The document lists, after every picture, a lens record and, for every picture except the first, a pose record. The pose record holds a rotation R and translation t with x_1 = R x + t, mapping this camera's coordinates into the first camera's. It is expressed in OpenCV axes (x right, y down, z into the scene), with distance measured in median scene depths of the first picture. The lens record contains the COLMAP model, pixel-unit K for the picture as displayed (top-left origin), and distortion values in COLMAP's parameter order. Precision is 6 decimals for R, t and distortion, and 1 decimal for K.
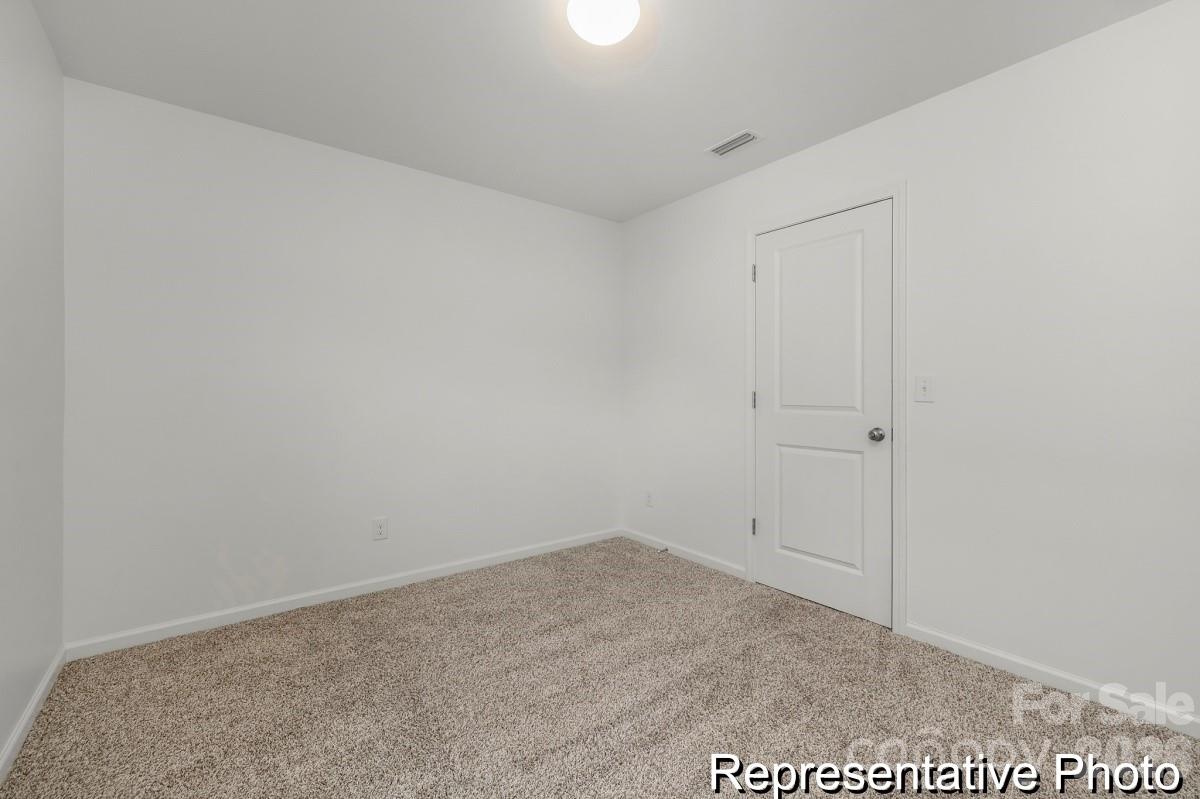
lens RADIAL K [[506.9, 0, 604.8], [0, 506.9, 394.8], [0, 0, 1]] dist [-0.001718, -0.000075]
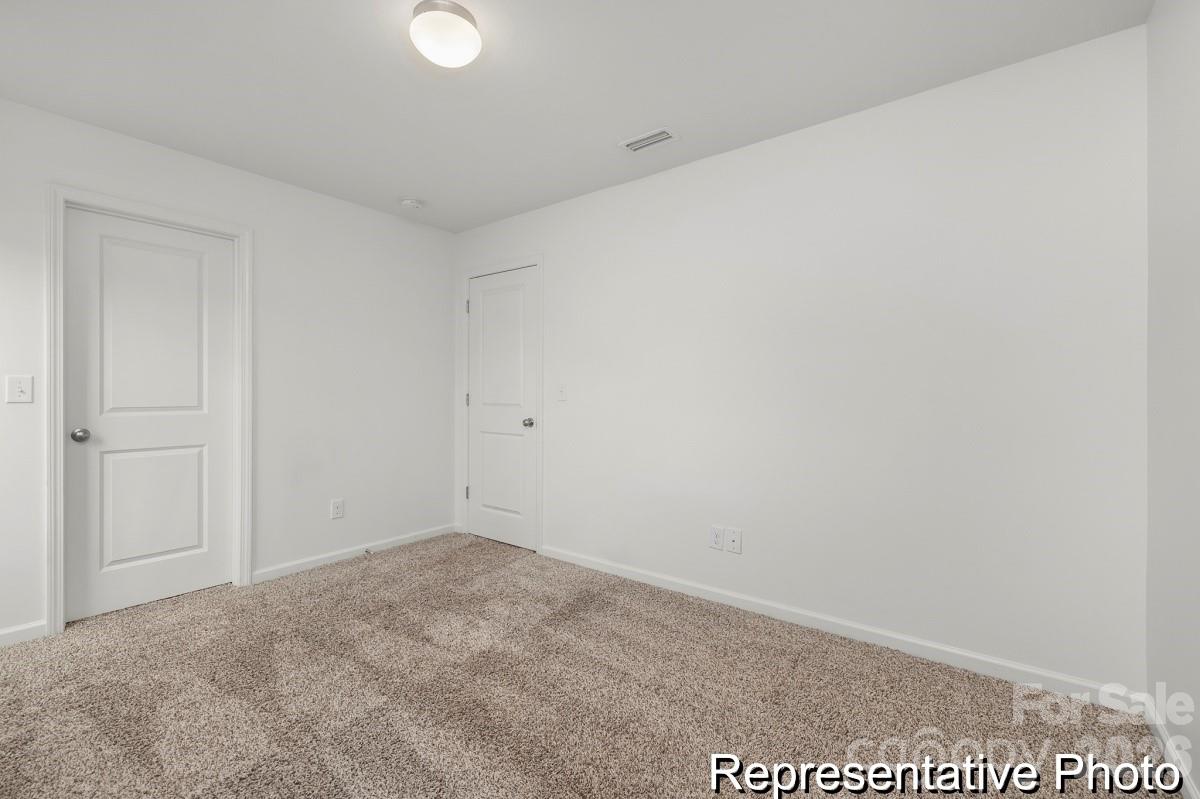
lens RADIAL K [[506.9, 0, 595.1], [0, 506.9, 398.5], [0, 0, 1]] dist [-0.001718, -0.000075]
pose [[0.973691, -0.003052, 0.227854, 0.329469], [0.002696, 0.999995, 0.001875, 0.004958], [-0.227858, -0.001212, 0.973694, -0.415643]]
